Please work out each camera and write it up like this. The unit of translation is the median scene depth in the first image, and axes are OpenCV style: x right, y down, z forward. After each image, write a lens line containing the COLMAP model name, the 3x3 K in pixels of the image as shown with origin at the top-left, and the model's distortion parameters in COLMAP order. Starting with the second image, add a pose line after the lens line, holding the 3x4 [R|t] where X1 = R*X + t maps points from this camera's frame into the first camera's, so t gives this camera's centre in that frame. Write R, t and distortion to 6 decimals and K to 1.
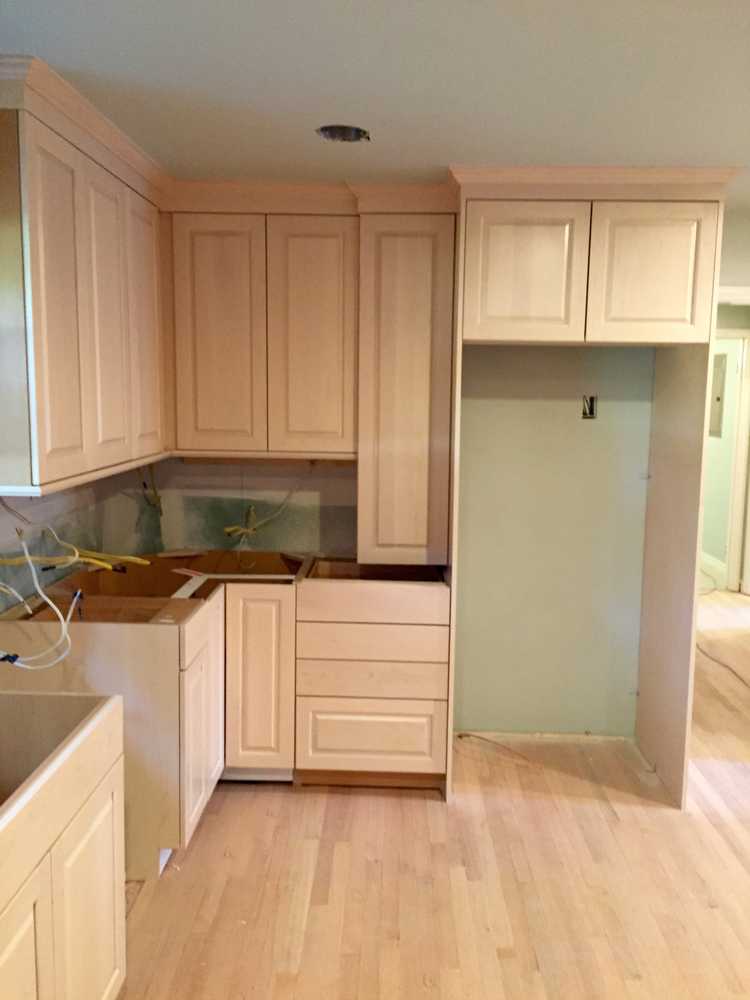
lens RADIAL K [[855.7, 0, 376.5], [0, 855.7, 494.9], [0, 0, 1]] dist [0.076152, -0.097086]
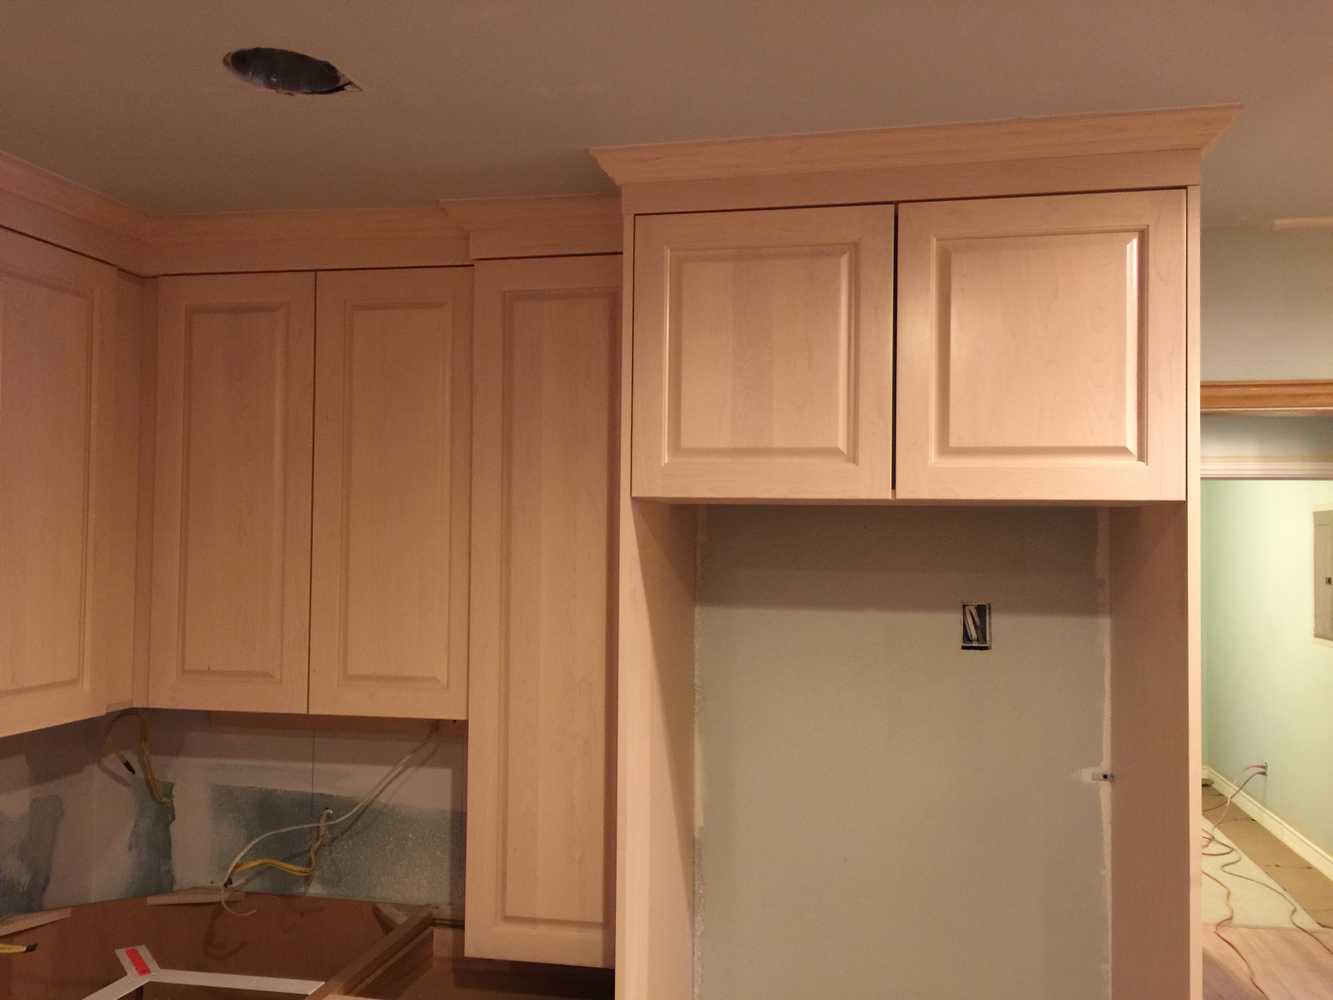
lens RADIAL K [[1140.6, 0, 665.5], [0, 1140.6, 512.4], [0, 0, 1]] dist [0.076152, -0.097086]
pose [[0.984893, -0.010113, -0.172868, 0.212012], [-0.015674, 0.988989, -0.147154, -0.075991], [0.172453, 0.147641, 0.973890, 0.368397]]
